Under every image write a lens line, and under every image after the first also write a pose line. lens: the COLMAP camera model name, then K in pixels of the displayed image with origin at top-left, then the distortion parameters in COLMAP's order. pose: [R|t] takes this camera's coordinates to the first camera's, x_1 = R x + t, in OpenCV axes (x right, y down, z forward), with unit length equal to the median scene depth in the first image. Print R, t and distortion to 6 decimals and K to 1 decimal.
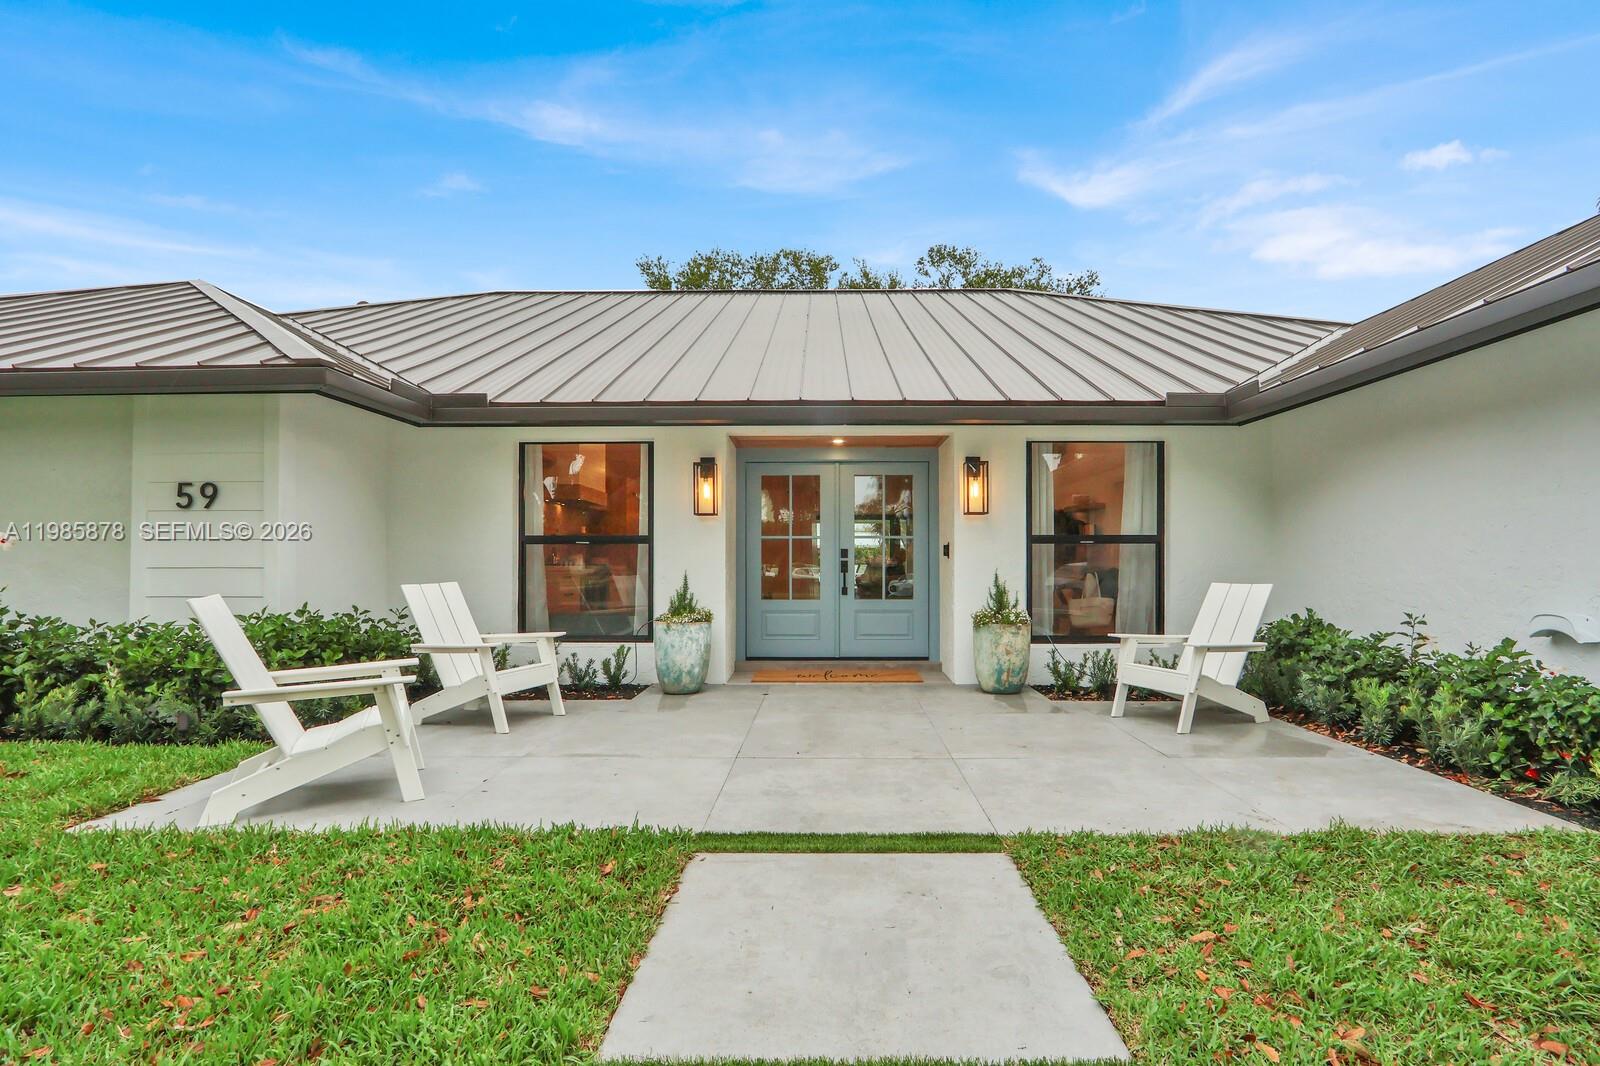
lens RADIAL K [[756.4, 0, 801.6], [0, 756.4, 534.5], [0, 0, 1]] dist [-0.014700, 0.000165]
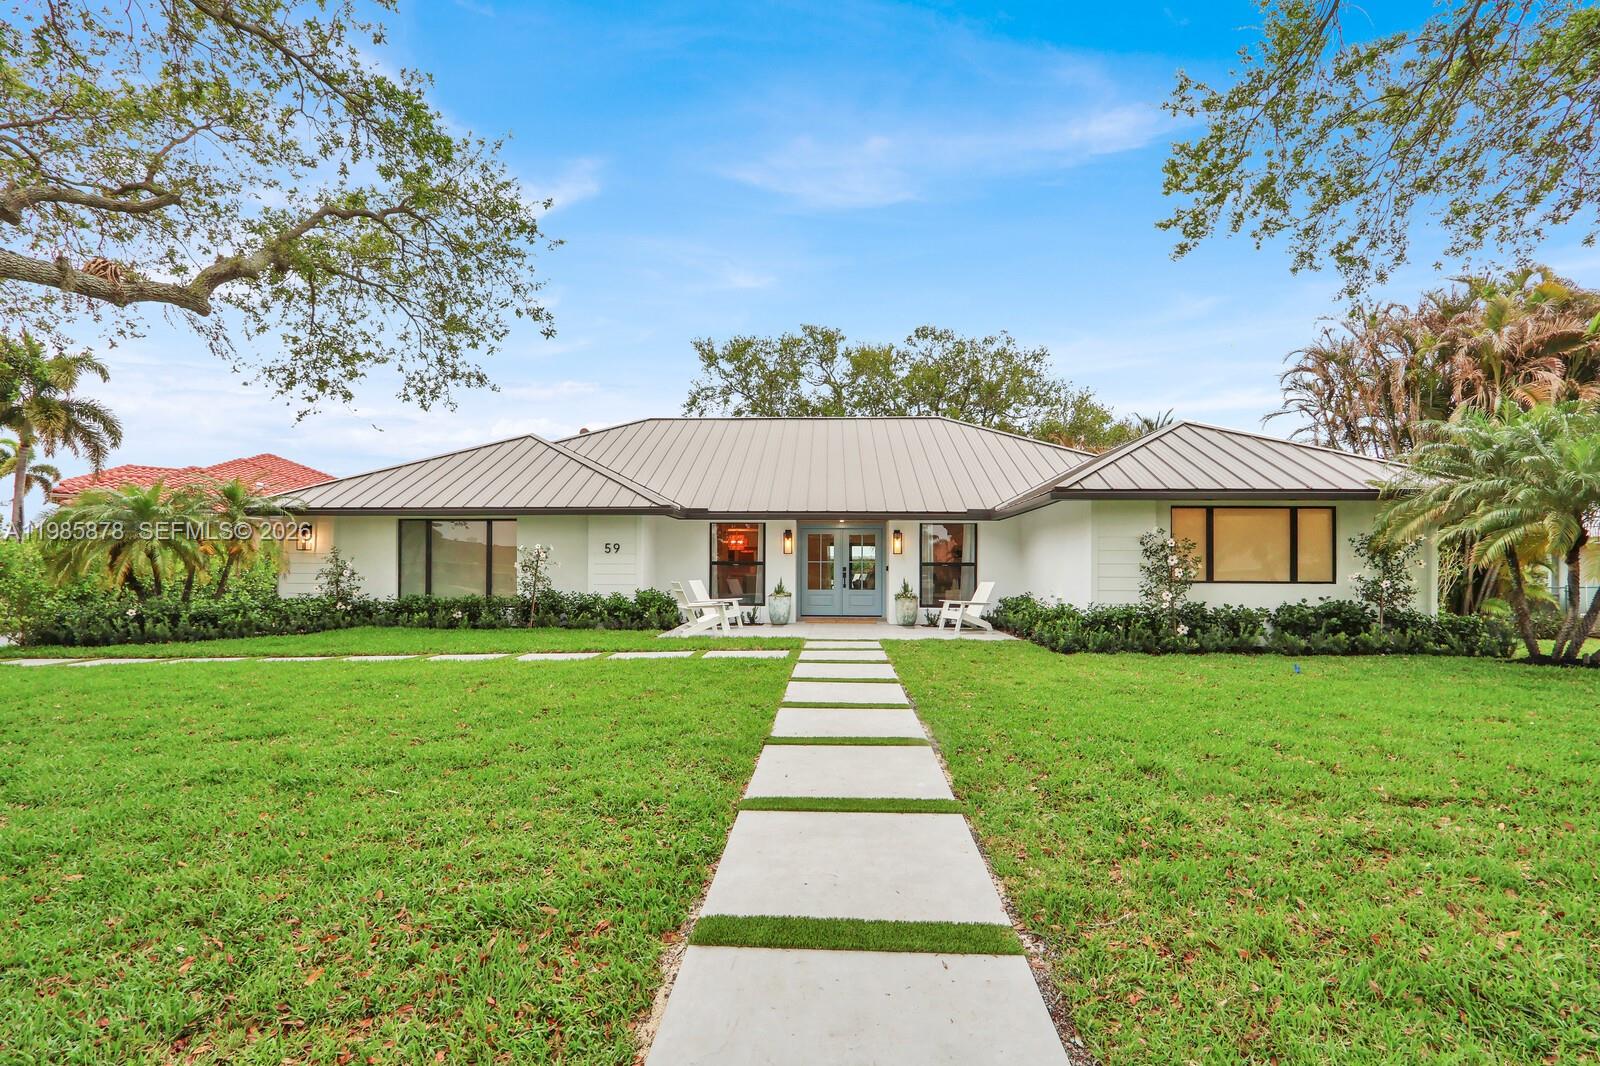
lens RADIAL K [[756.4, 0, 798.4], [0, 756.4, 535.7], [0, 0, 1]] dist [-0.014700, 0.000165]
pose [[0.999879, 0.005481, -0.014533, -0.055047], [-0.005581, 0.999961, -0.006841, -0.067097], [0.014495, 0.006921, 0.999871, -1.445000]]
